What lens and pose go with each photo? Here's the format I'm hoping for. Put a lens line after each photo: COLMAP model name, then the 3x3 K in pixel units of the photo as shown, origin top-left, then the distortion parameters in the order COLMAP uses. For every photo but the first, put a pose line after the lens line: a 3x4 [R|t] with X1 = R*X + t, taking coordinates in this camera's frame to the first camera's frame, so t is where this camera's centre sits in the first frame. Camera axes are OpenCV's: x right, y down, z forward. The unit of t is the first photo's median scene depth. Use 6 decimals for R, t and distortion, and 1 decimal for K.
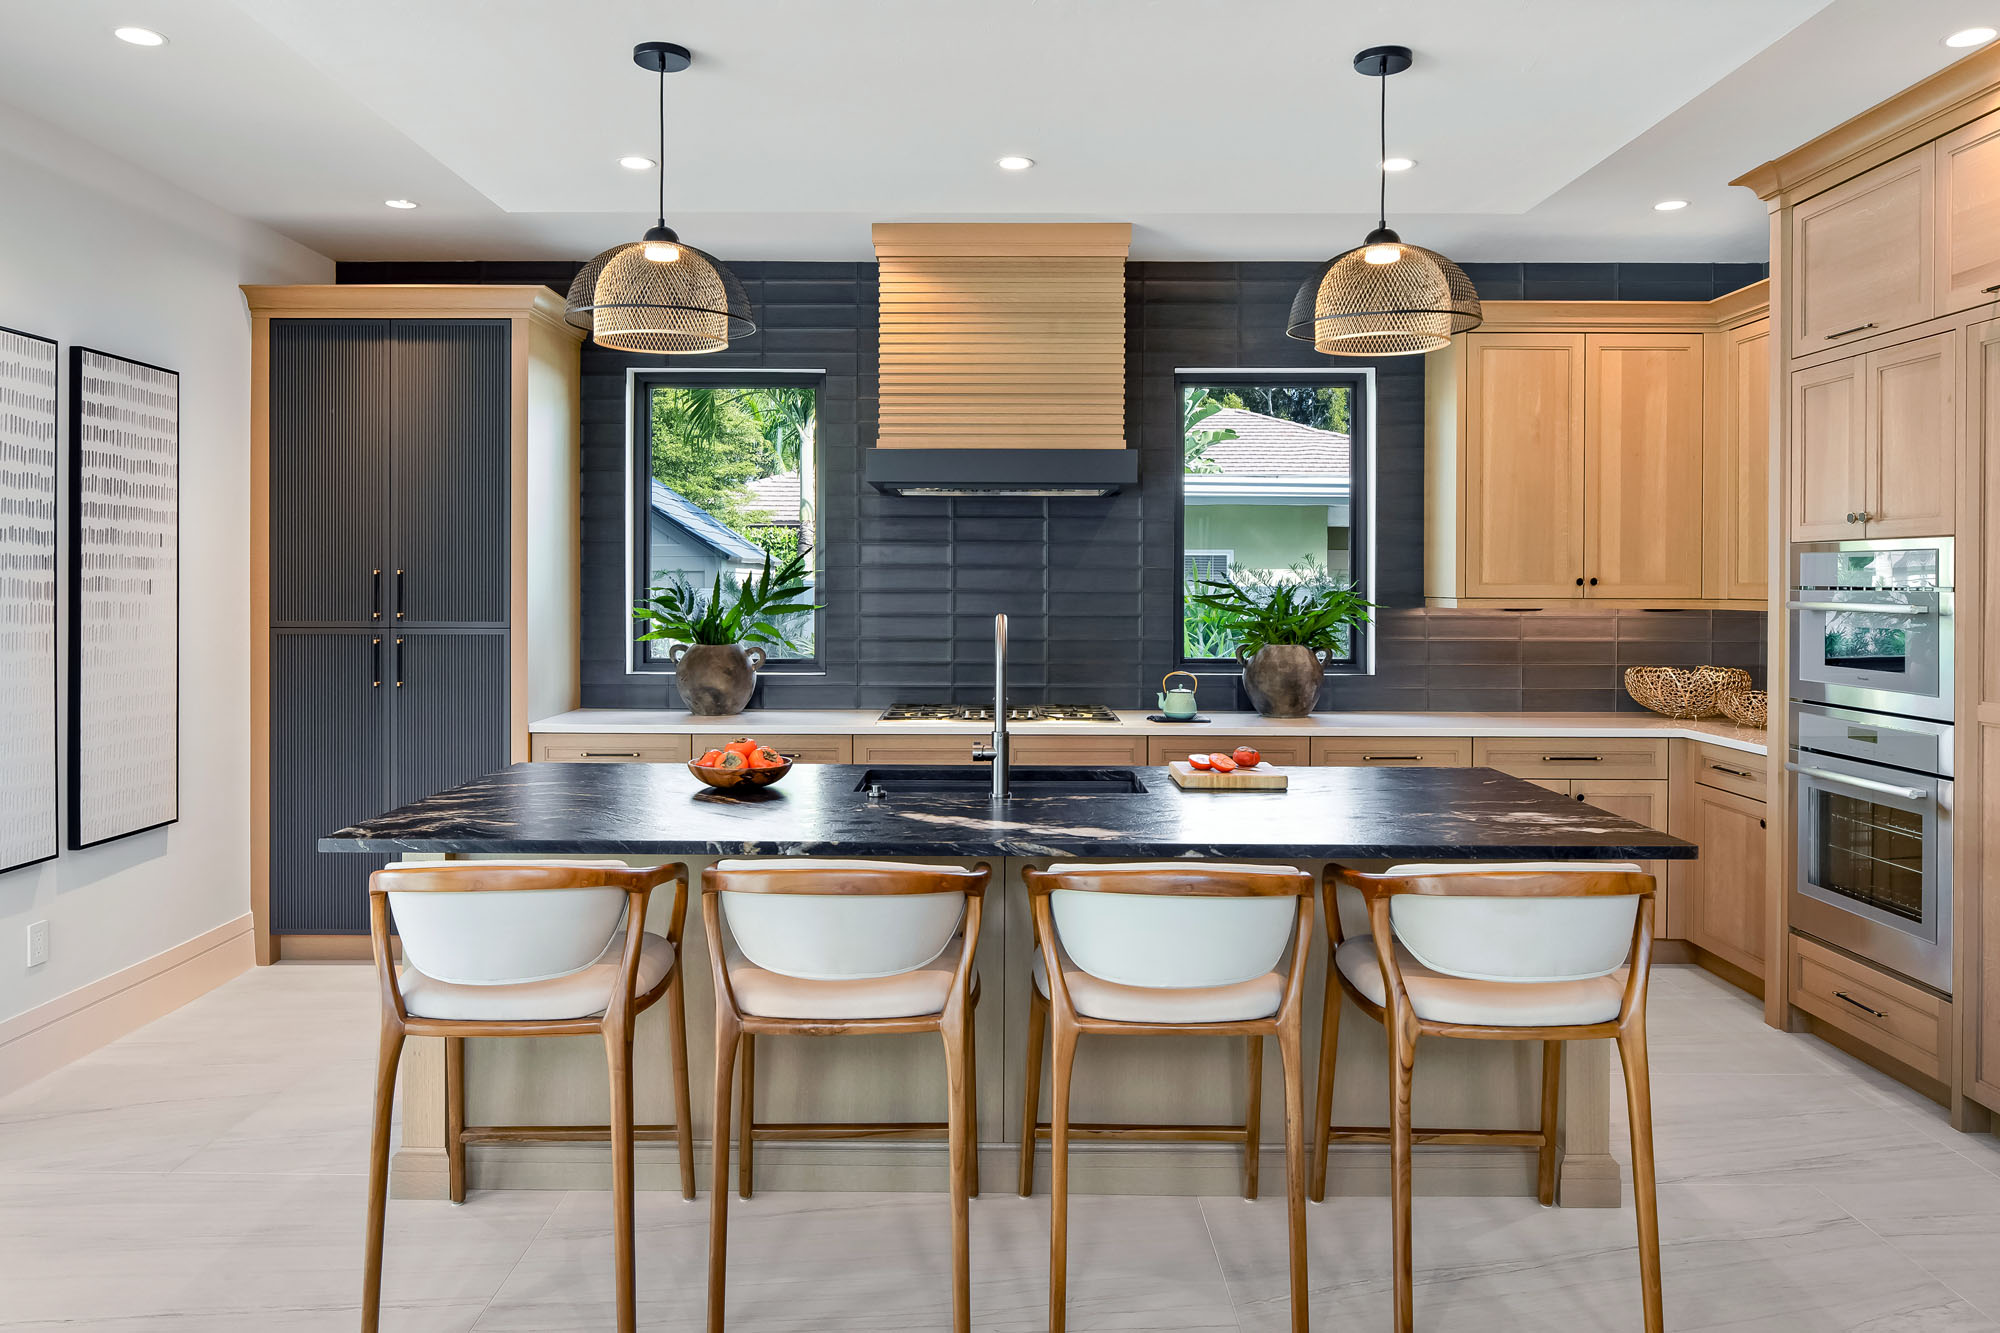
lens RADIAL K [[1364.8, 0, 1000.0], [0, 1364.8, 581.0], [0, 0, 1]] dist [-0.007876, -0.001475]
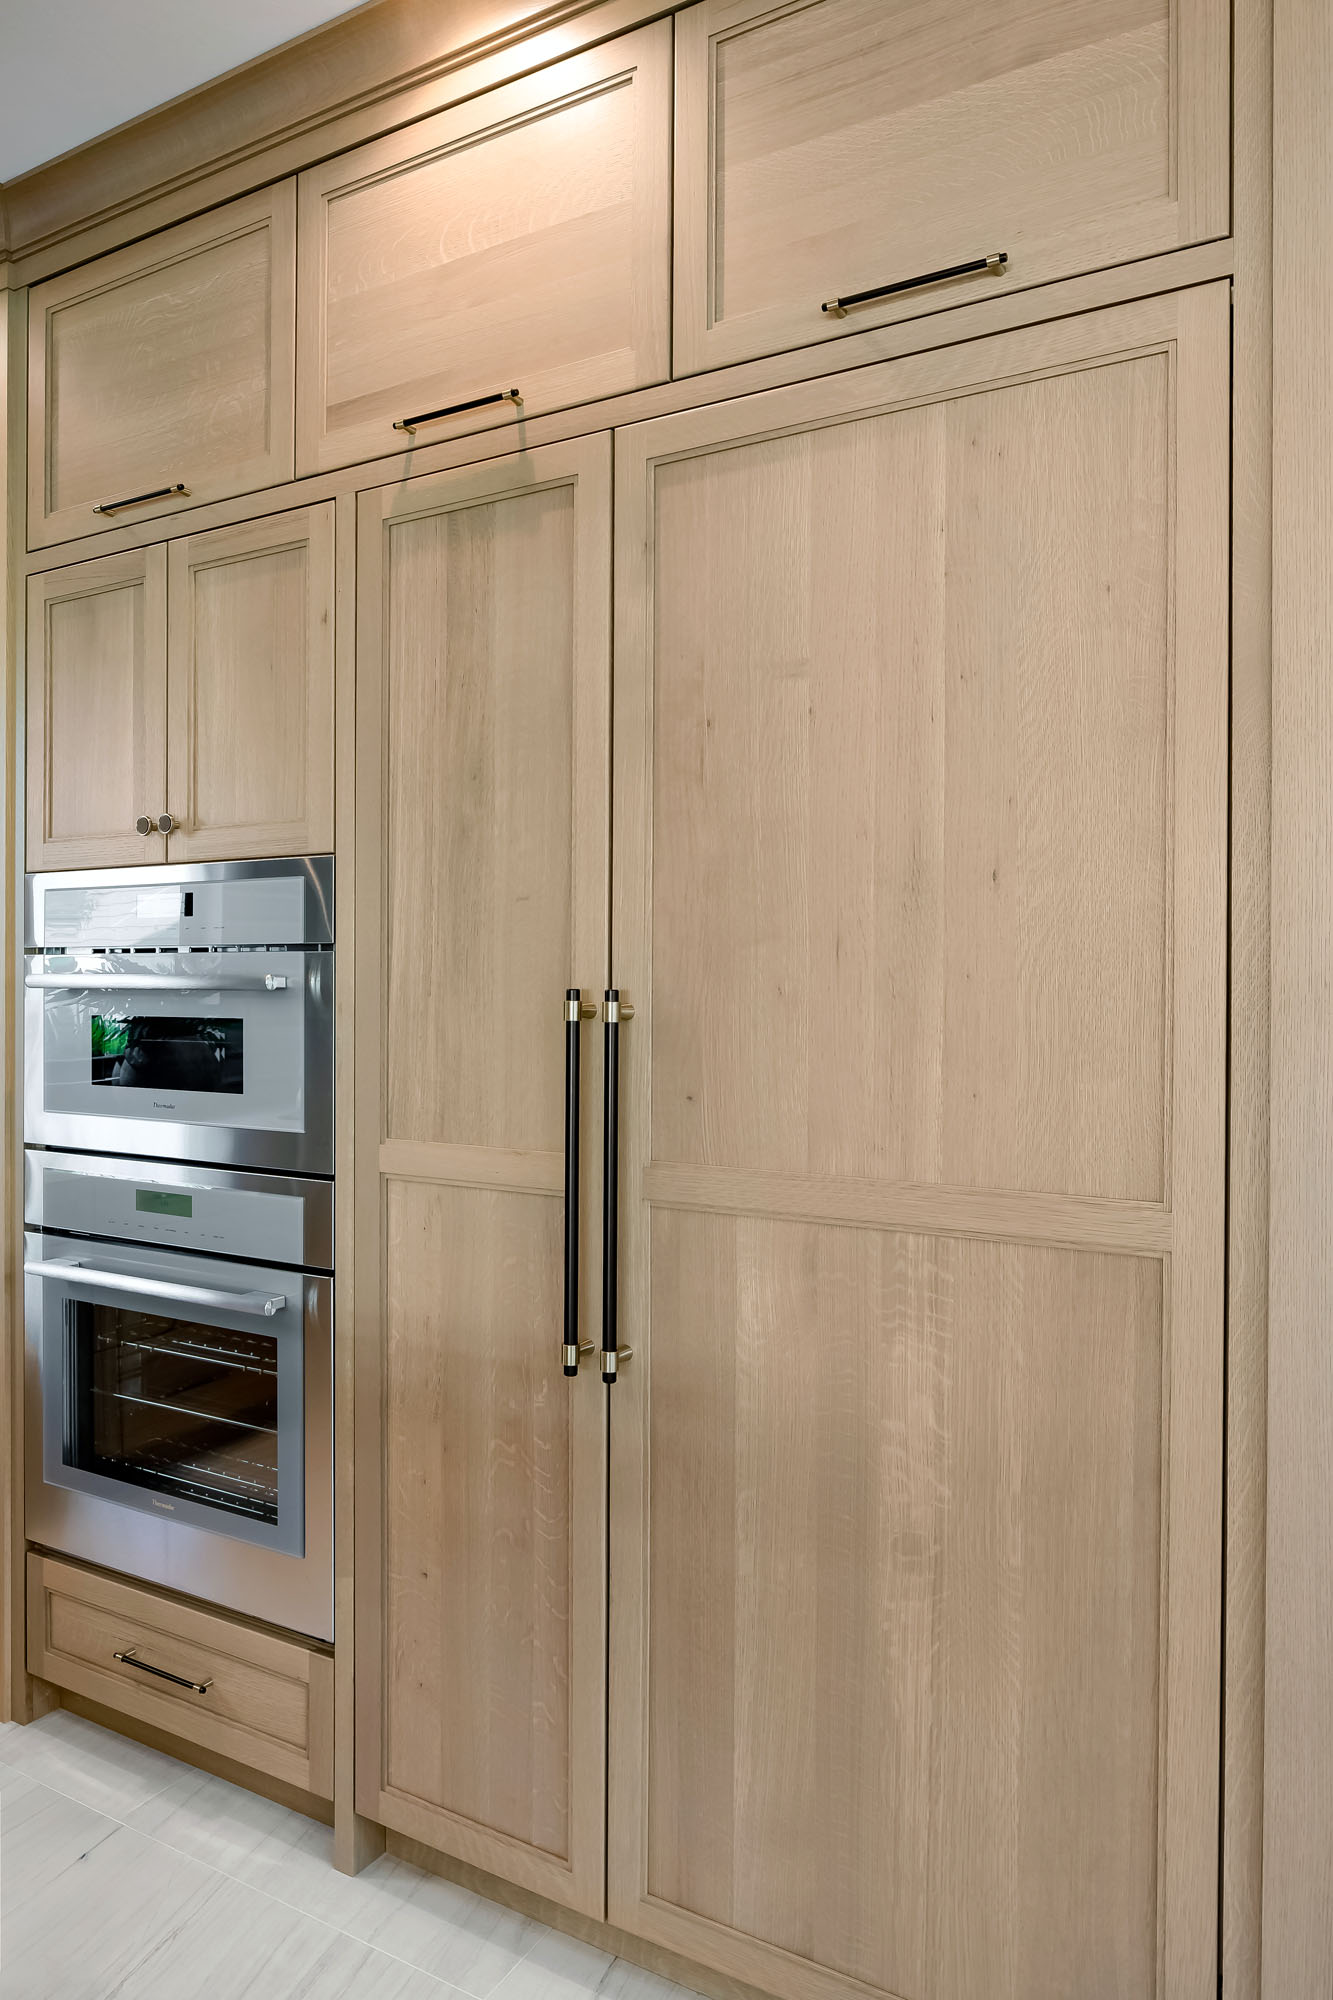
lens RADIAL K [[1406.4, 0, 553.9], [0, 1406.4, 993.5], [0, 0, 1]] dist [-0.012206, 0.000145]
pose [[0.547183, -0.006642, 0.836986, 0.178130], [-0.001057, 0.999962, 0.008626, 0.014880], [-0.837012, -0.005605, 0.547156, 0.420048]]
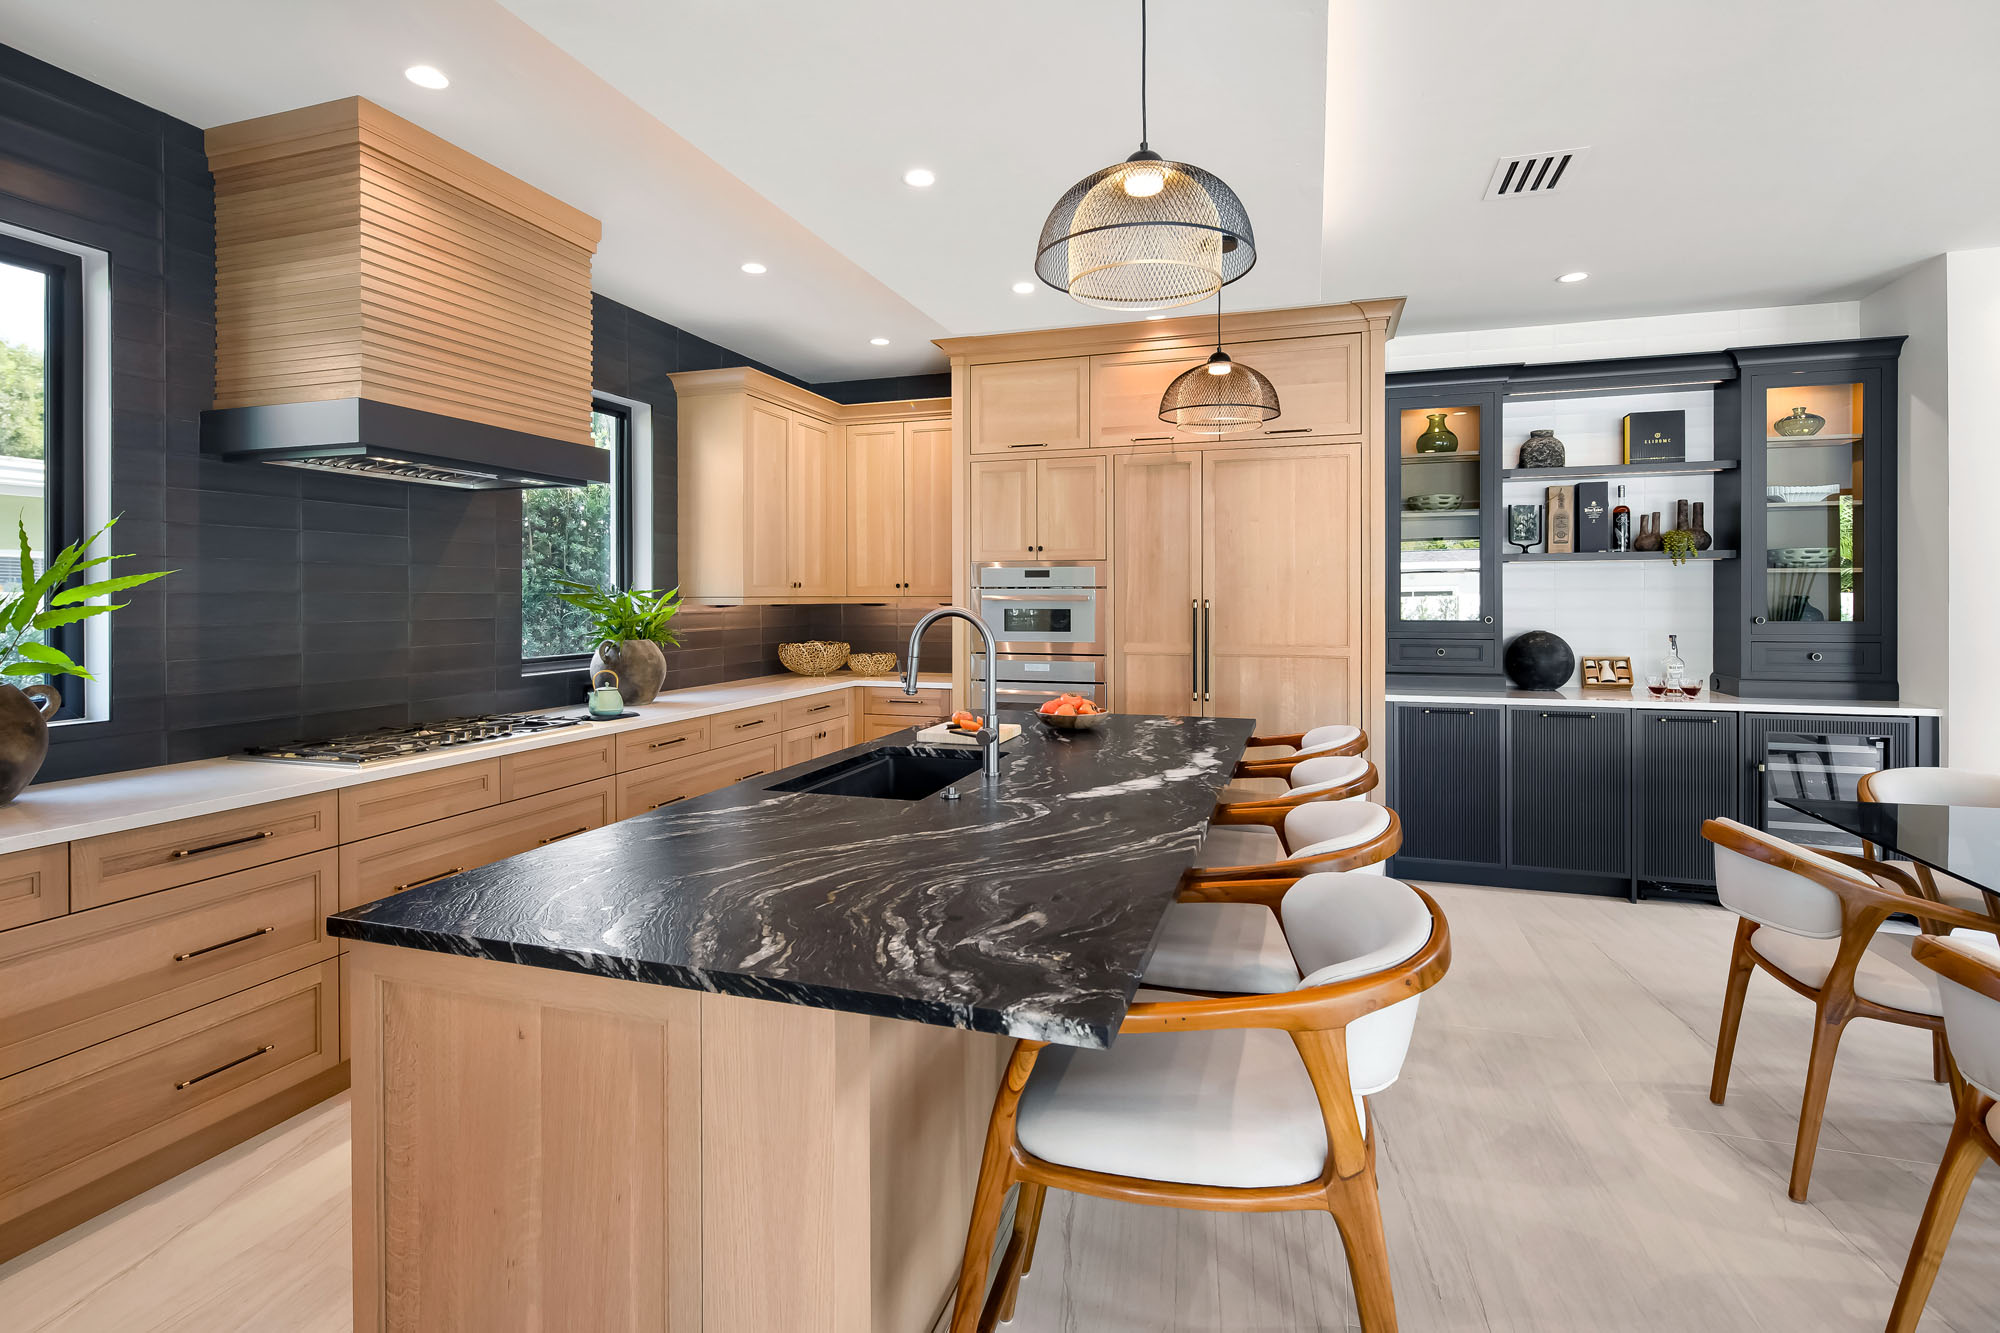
lens RADIAL K [[962.4, 0, 997.9], [0, 962.4, 598.2], [0, 0, 1]] dist [0.000607, -0.000070]
pose [[0.315209, -0.007554, 0.948992, -0.478350], [0.003926, 0.999970, 0.006656, 0.008605], [-0.949014, 0.001627, 0.315229, 0.501477]]
